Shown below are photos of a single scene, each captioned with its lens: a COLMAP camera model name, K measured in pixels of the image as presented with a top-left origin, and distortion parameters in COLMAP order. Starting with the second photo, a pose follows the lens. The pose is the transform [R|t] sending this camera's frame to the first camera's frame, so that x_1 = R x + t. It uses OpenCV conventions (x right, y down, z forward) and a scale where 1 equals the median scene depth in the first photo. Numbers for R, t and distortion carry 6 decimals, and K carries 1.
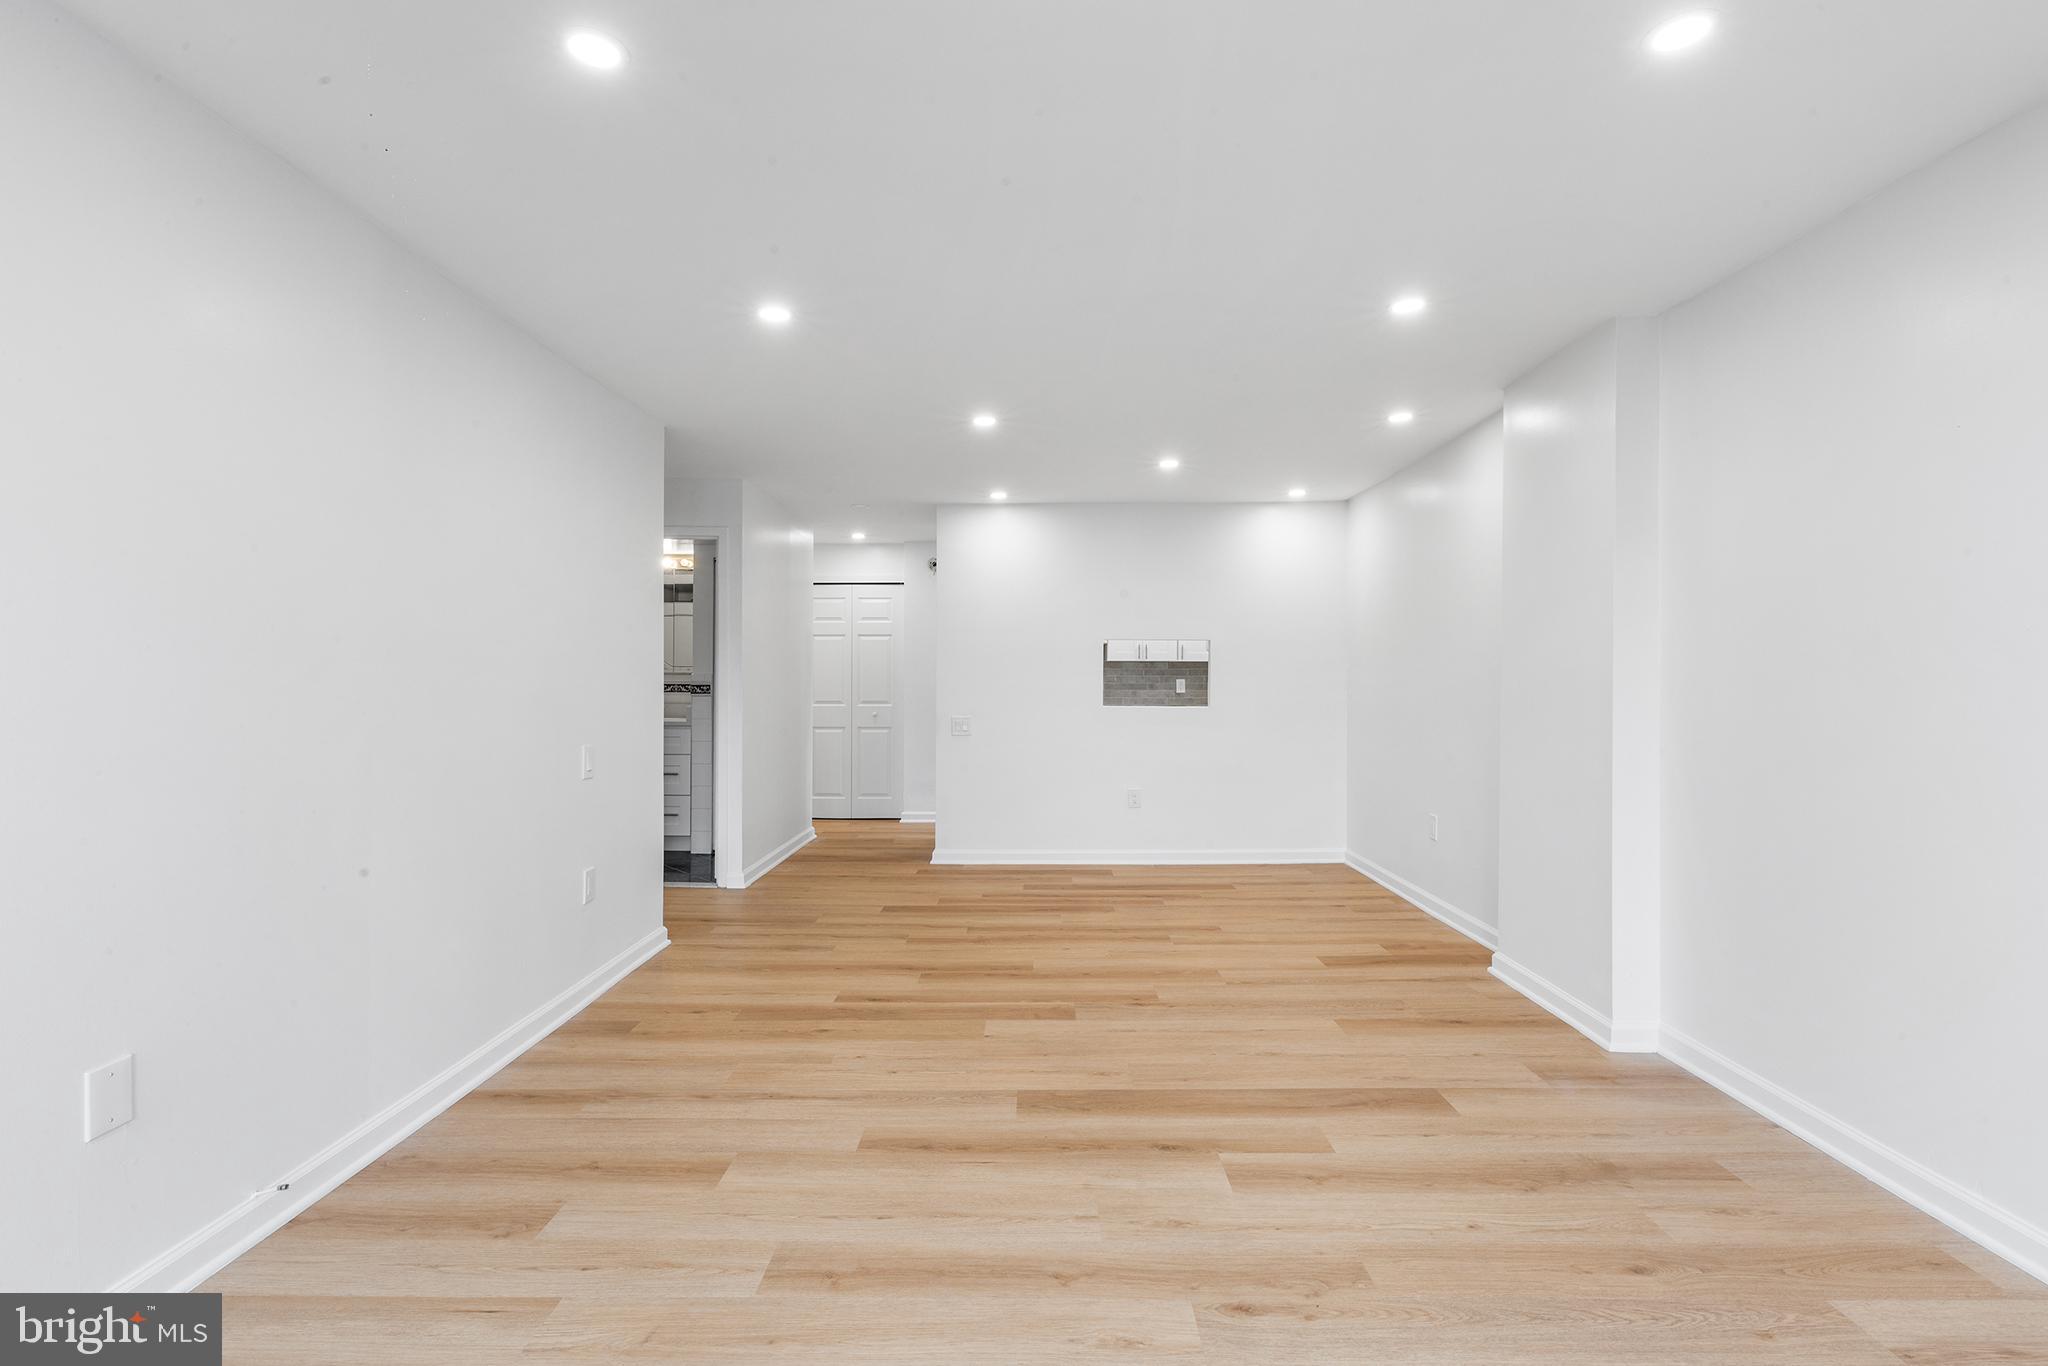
lens RADIAL K [[927.4, 0, 1029.8], [0, 927.4, 679.1], [0, 0, 1]] dist [0.005410, -0.001319]
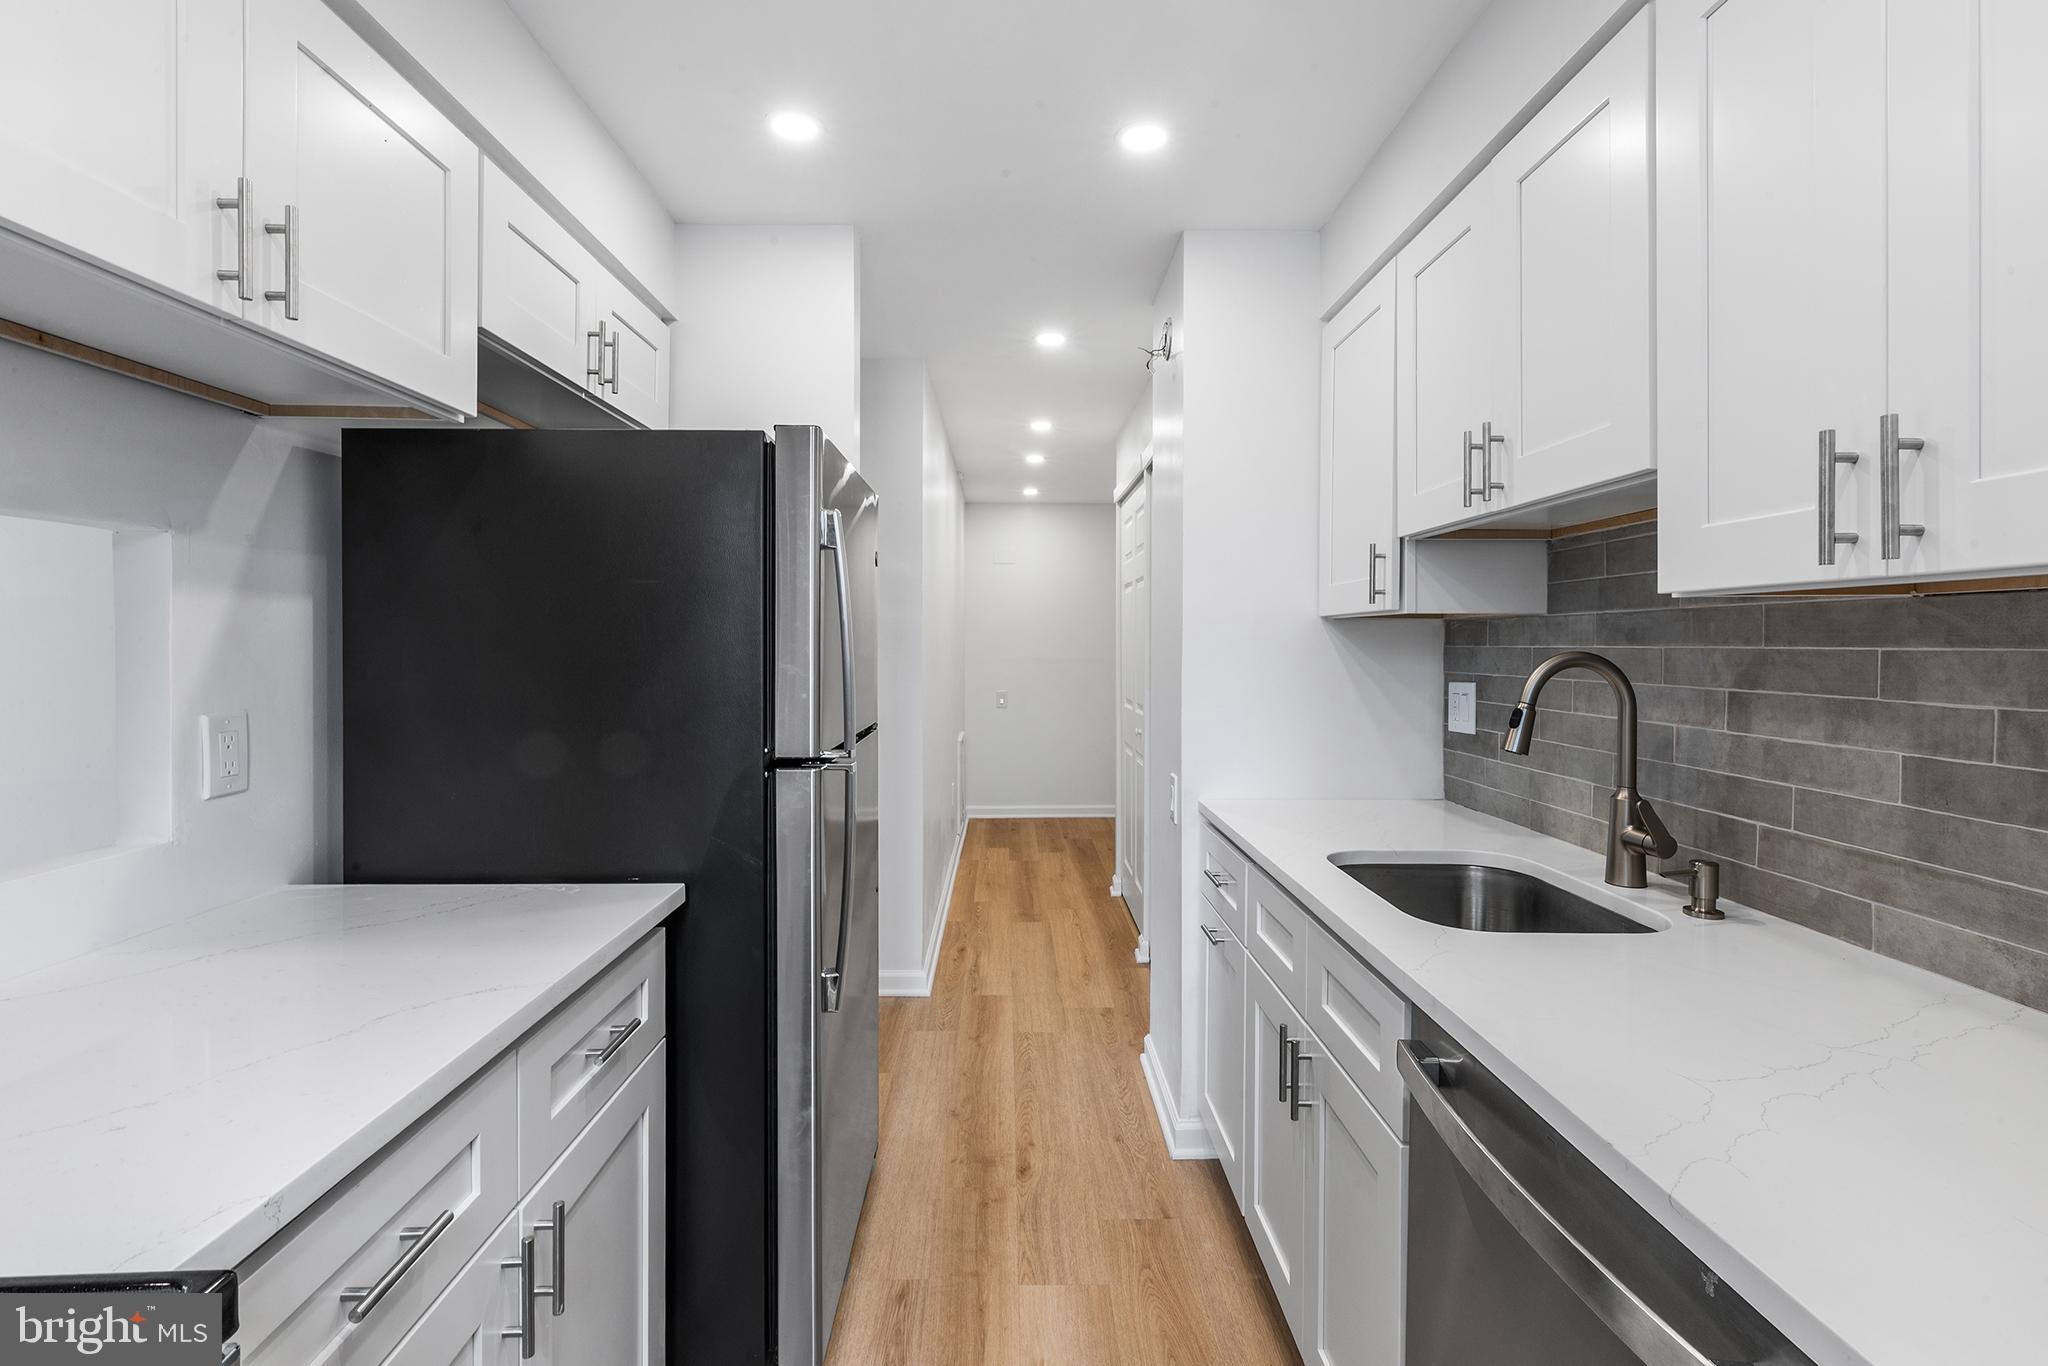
lens RADIAL K [[927.4, 0, 1029.0], [0, 927.4, 675.7], [0, 0, 1]] dist [0.005410, -0.001319]
pose [[0.023613, 0.027311, -0.999348, 0.537776], [-0.002535, 0.999625, 0.027259, -0.027133], [0.999718, 0.001890, 0.023673, 2.176881]]
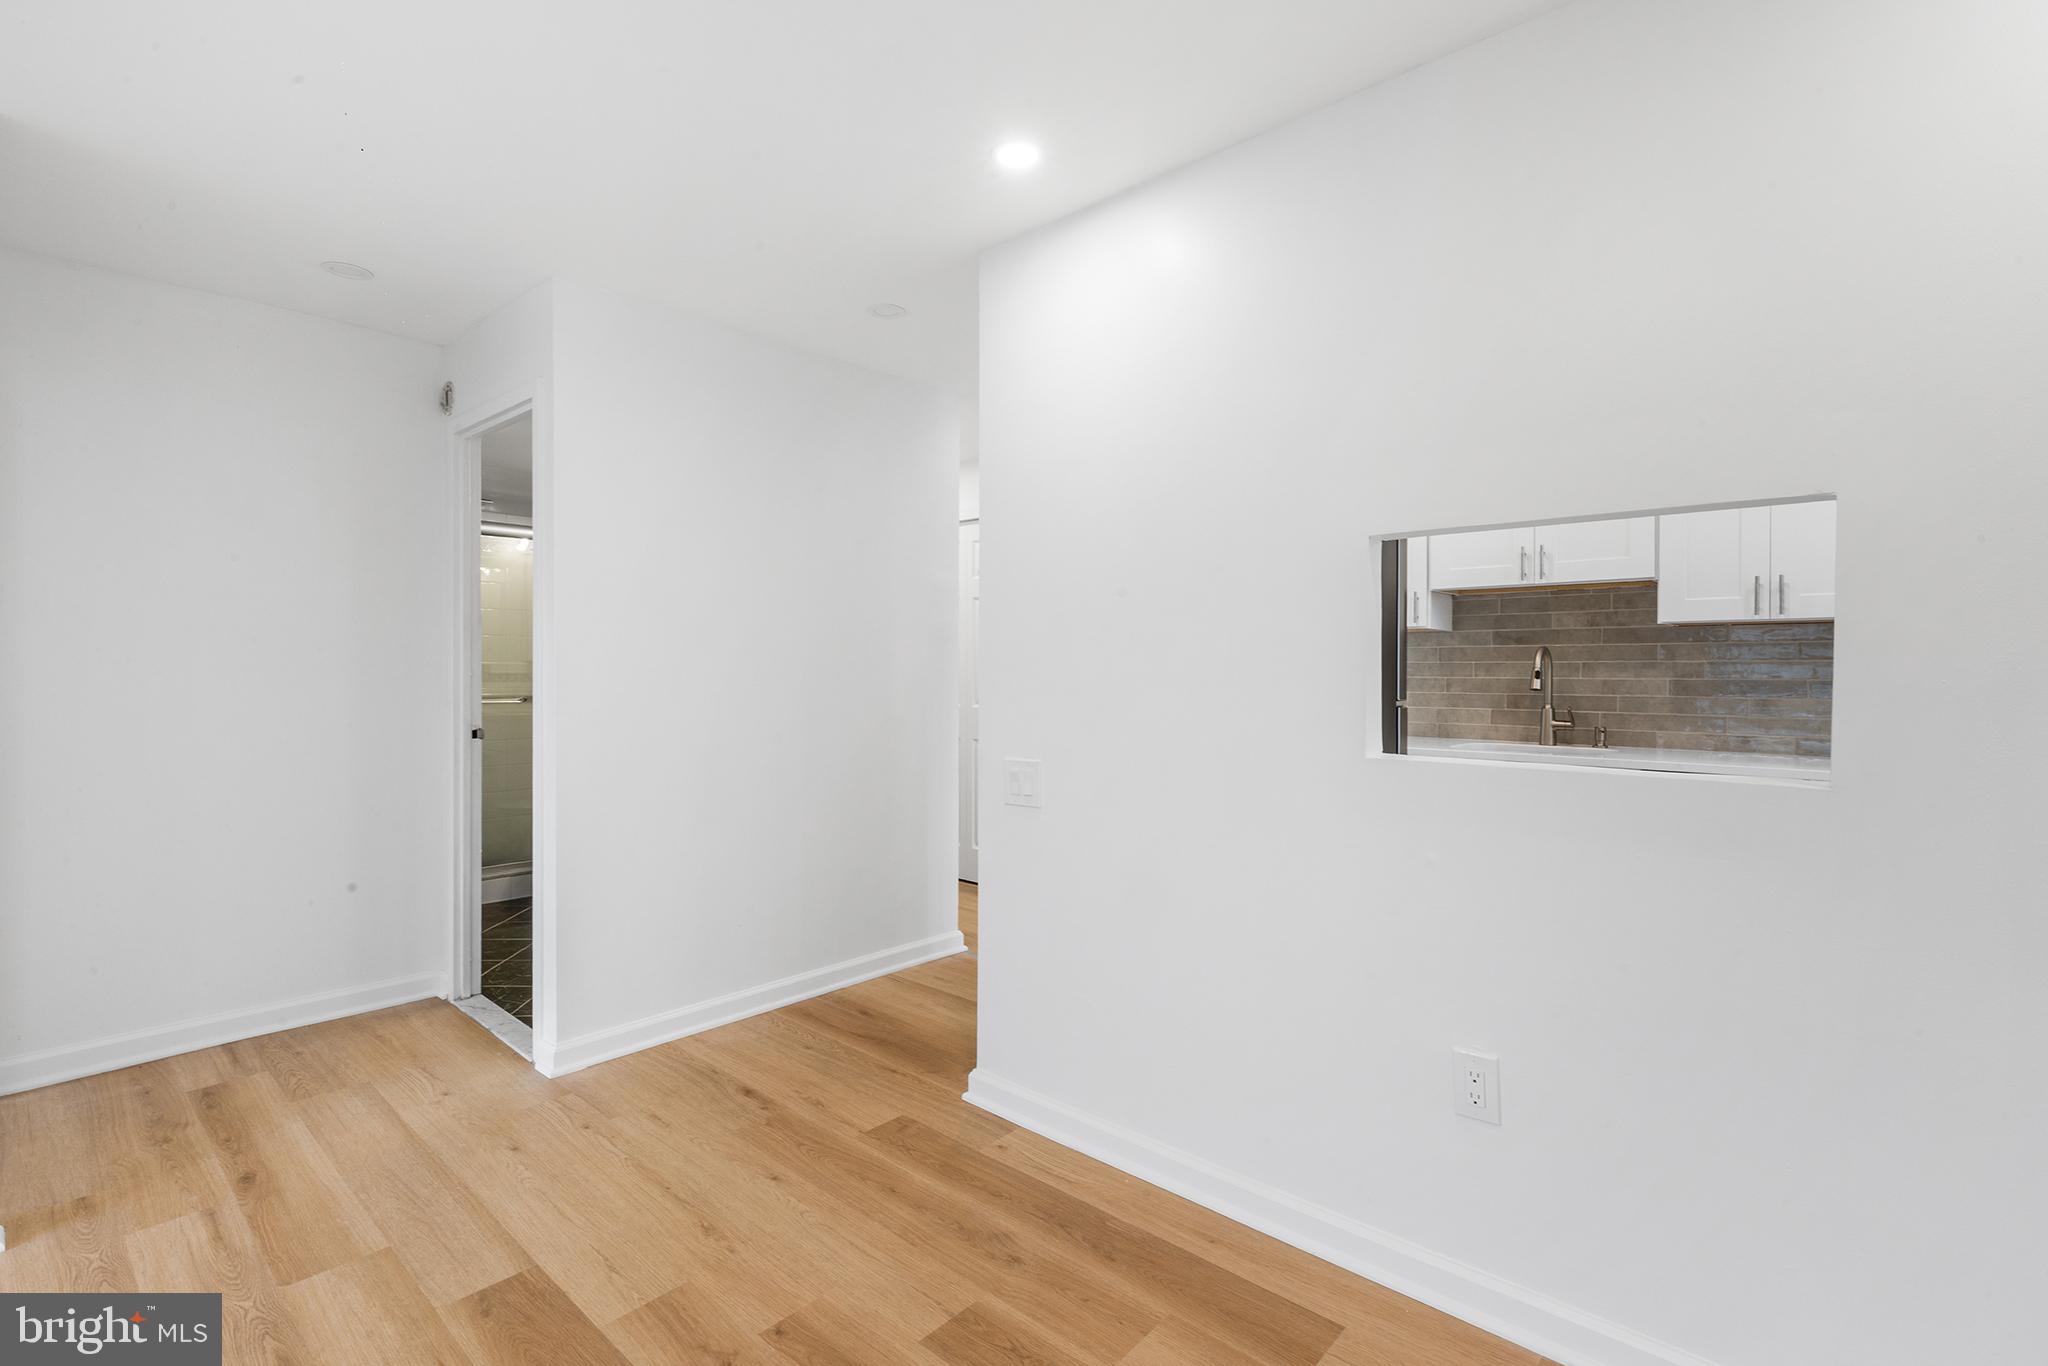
lens RADIAL K [[927.4, 0, 1040.7], [0, 927.4, 692.5], [0, 0, 1]] dist [0.005410, -0.001319]
pose [[0.748466, 0.011746, -0.663069, 0.362900], [-0.001581, 0.999872, 0.015927, 0.009874], [0.663171, -0.010873, 0.748389, 1.284233]]
